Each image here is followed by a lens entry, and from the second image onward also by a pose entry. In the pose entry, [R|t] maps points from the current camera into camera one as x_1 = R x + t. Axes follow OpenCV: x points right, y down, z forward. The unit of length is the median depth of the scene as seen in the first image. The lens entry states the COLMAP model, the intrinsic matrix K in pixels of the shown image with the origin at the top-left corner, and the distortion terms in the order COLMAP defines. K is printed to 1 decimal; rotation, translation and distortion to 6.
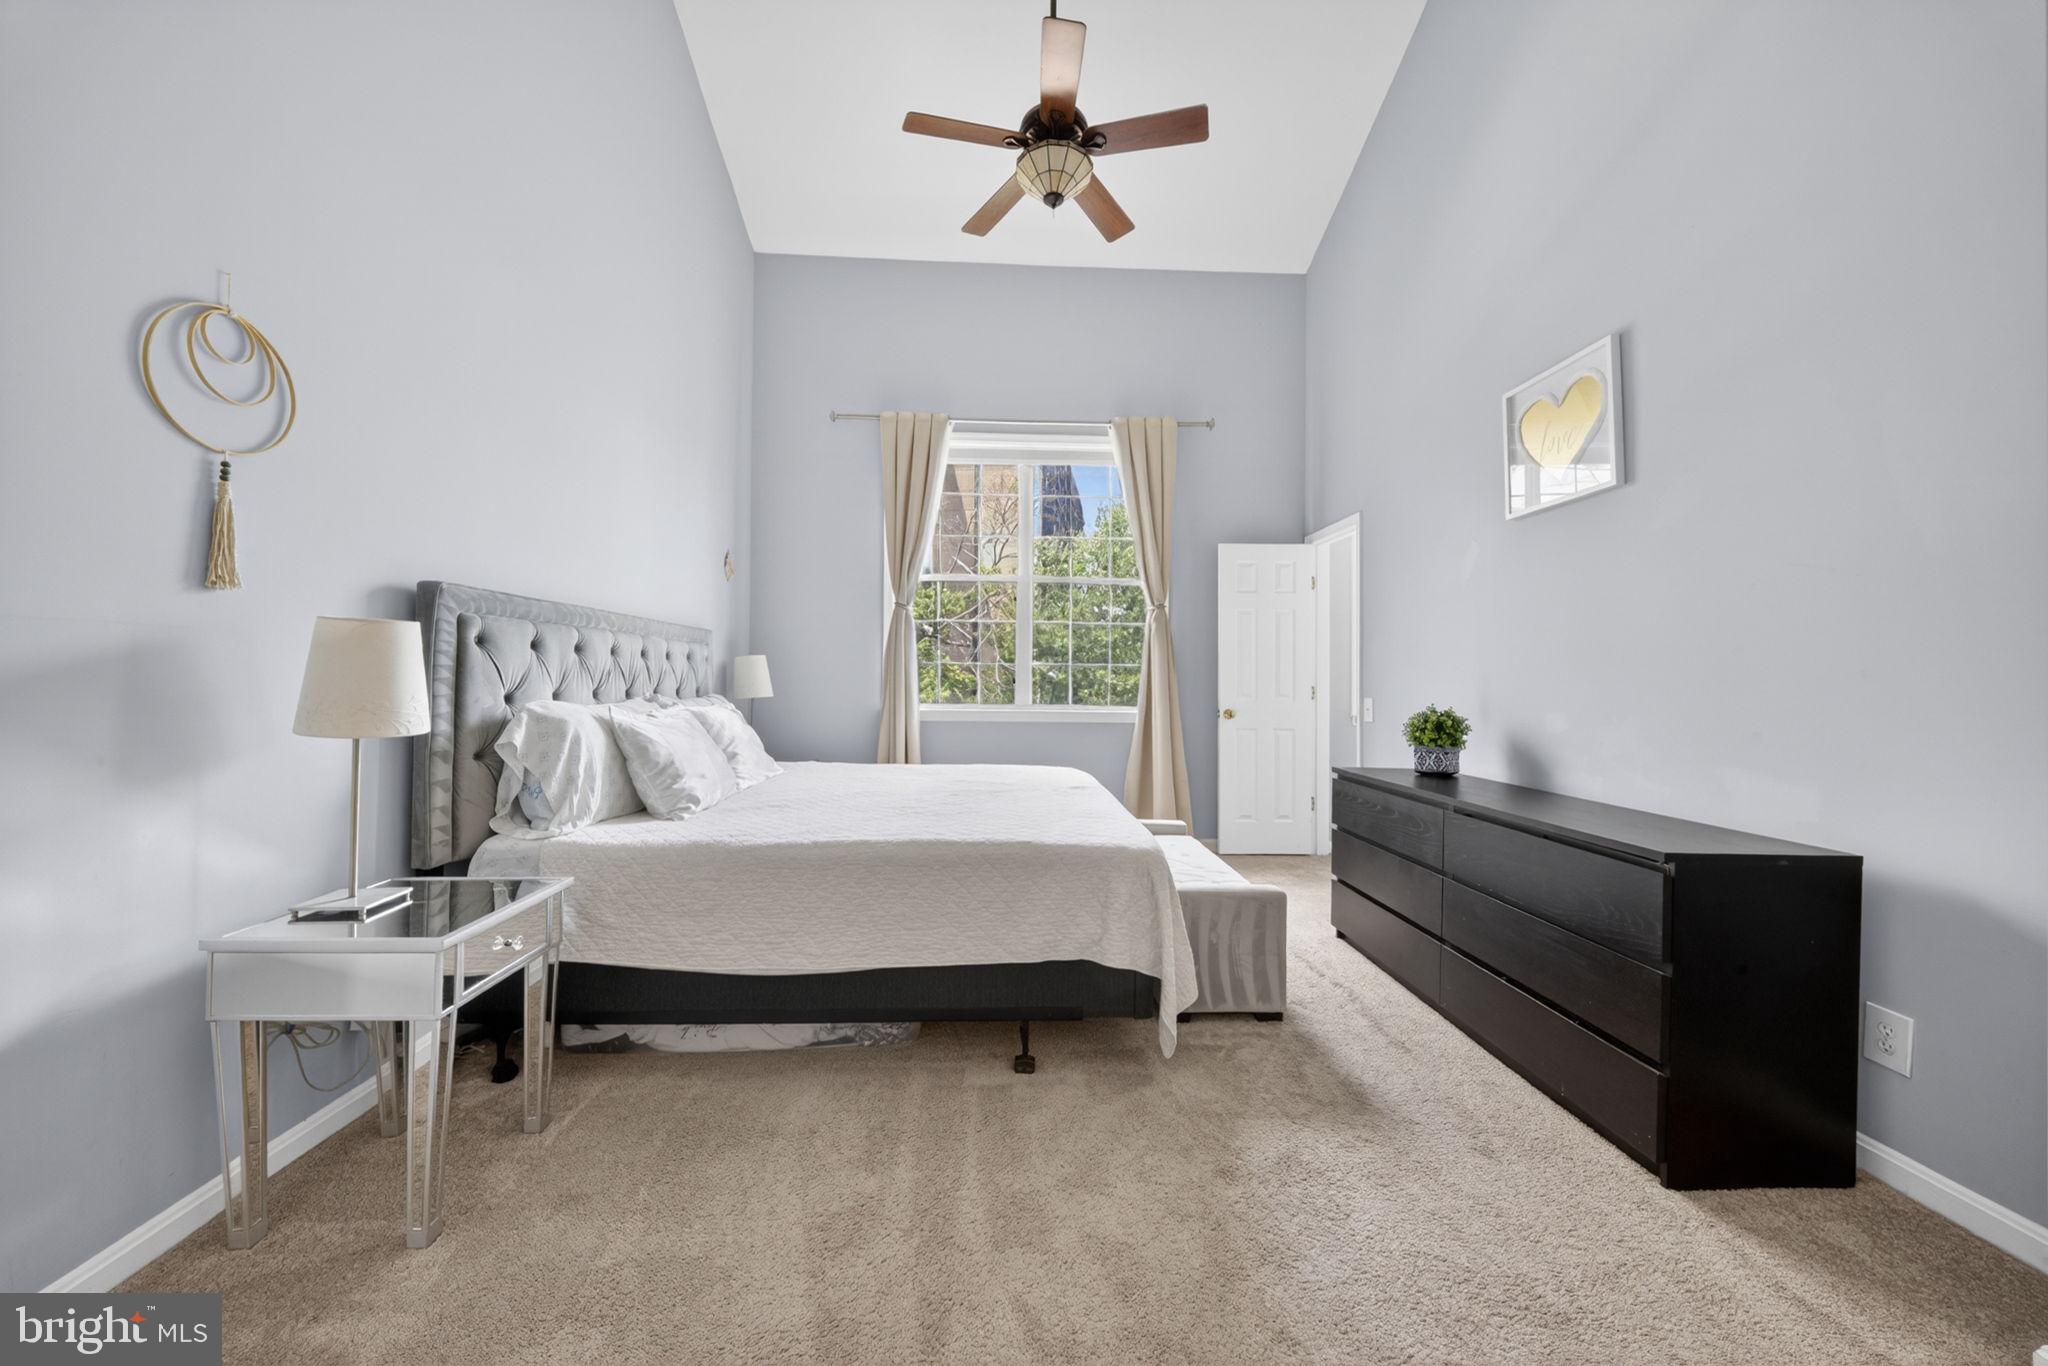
lens RADIAL K [[734.7, 0, 1019.3], [0, 734.7, 672.4], [0, 0, 1]] dist [0.014356, -0.008737]
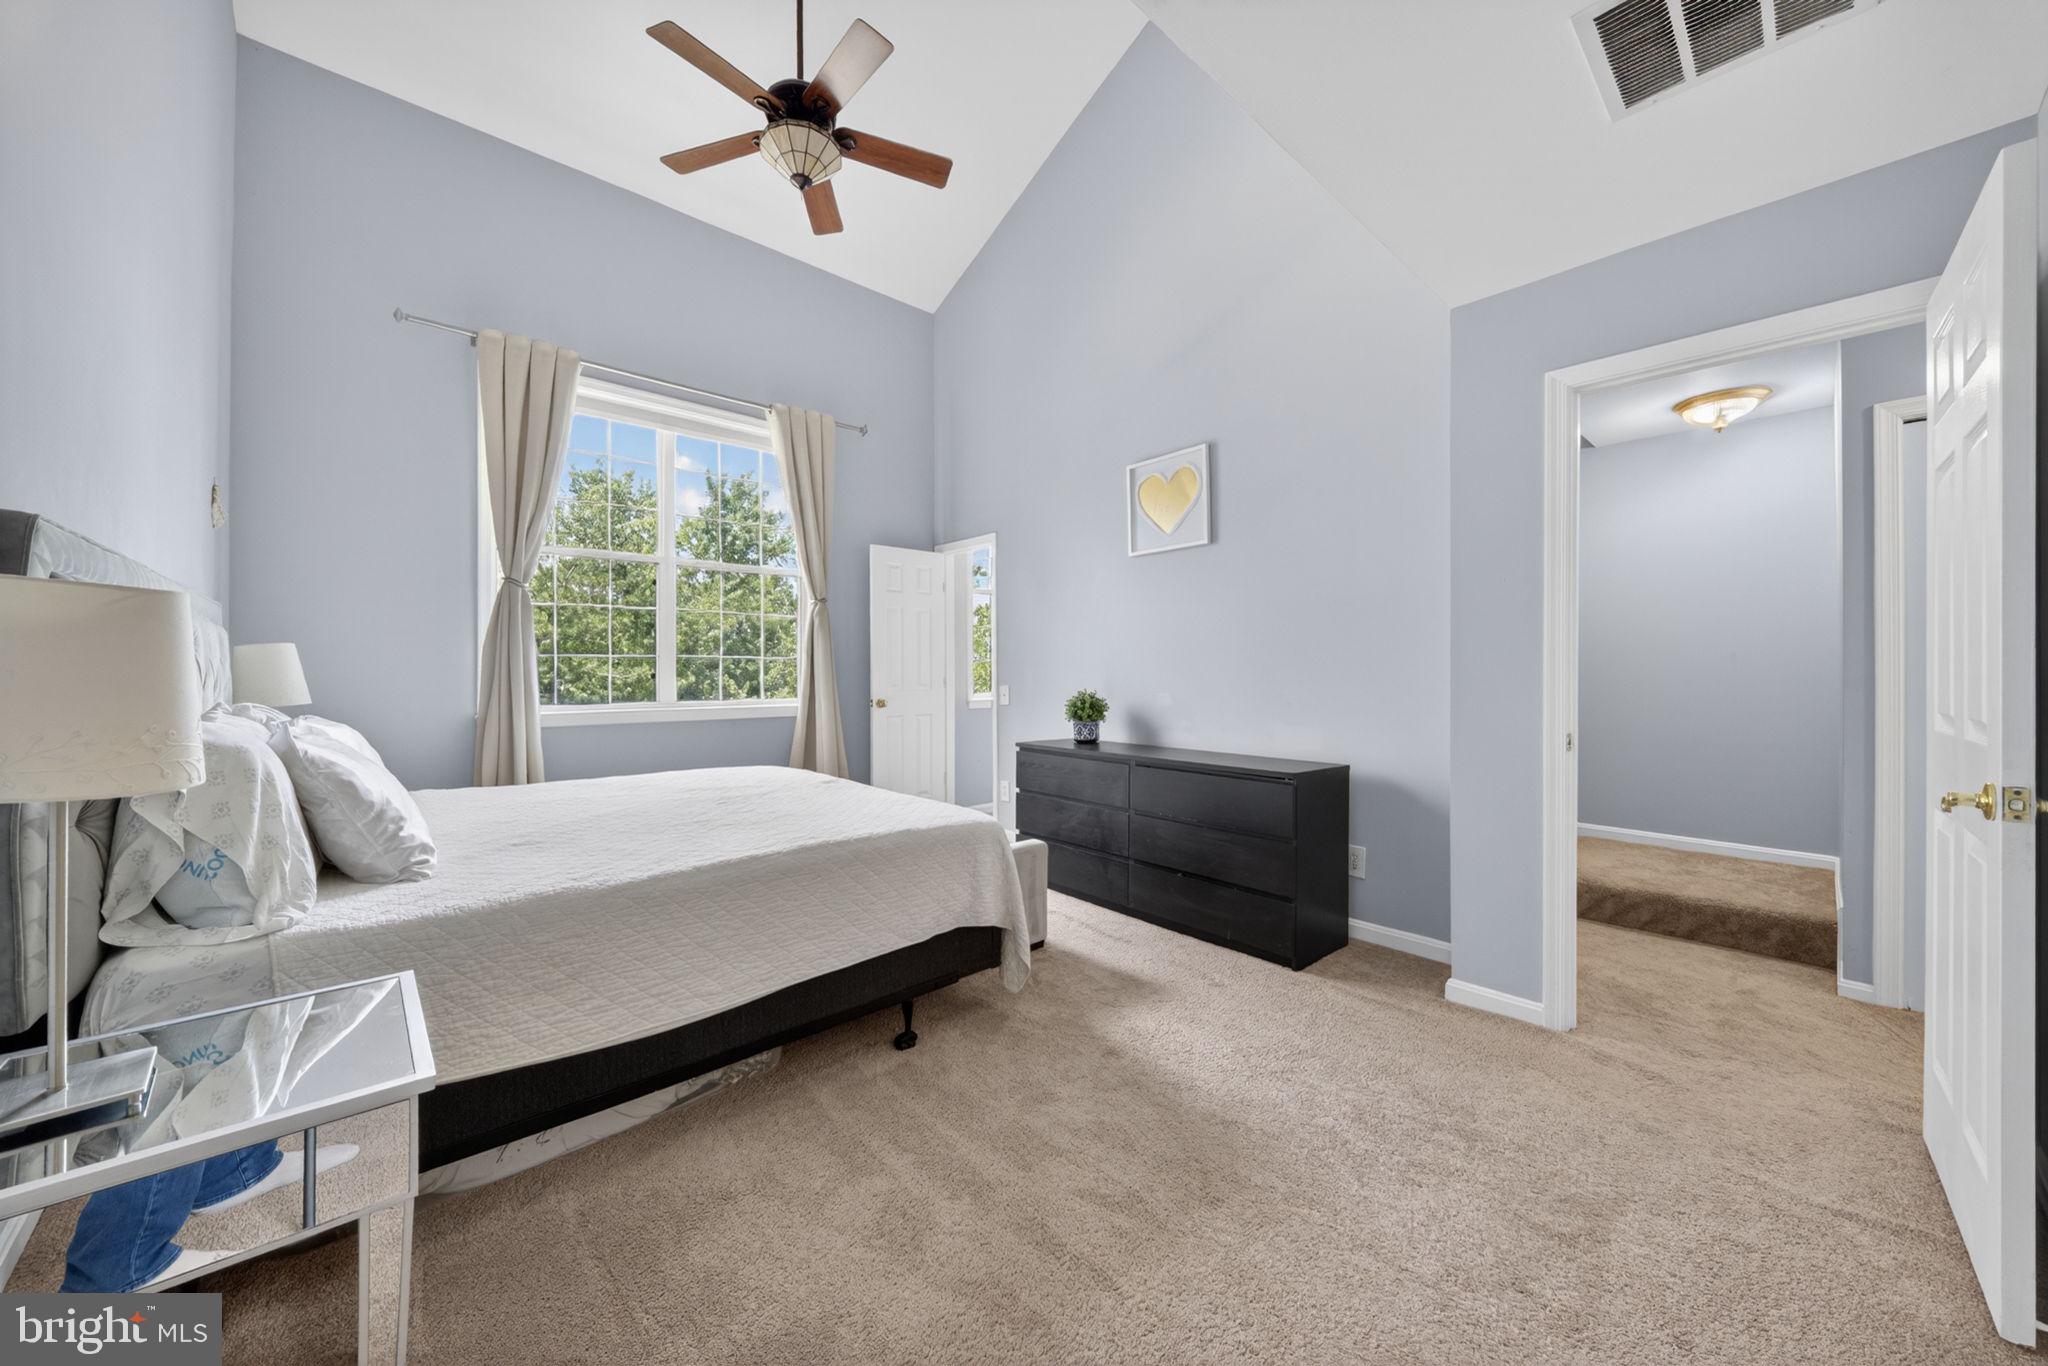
lens RADIAL K [[734.7, 0, 1019.3], [0, 734.7, 672.4], [0, 0, 1]] dist [0.014356, -0.008737]
pose [[0.764215, -0.010986, 0.644868, -0.403319], [0.002357, 0.999896, 0.014241, -0.006706], [-0.644957, -0.009363, 0.764161, 0.070724]]
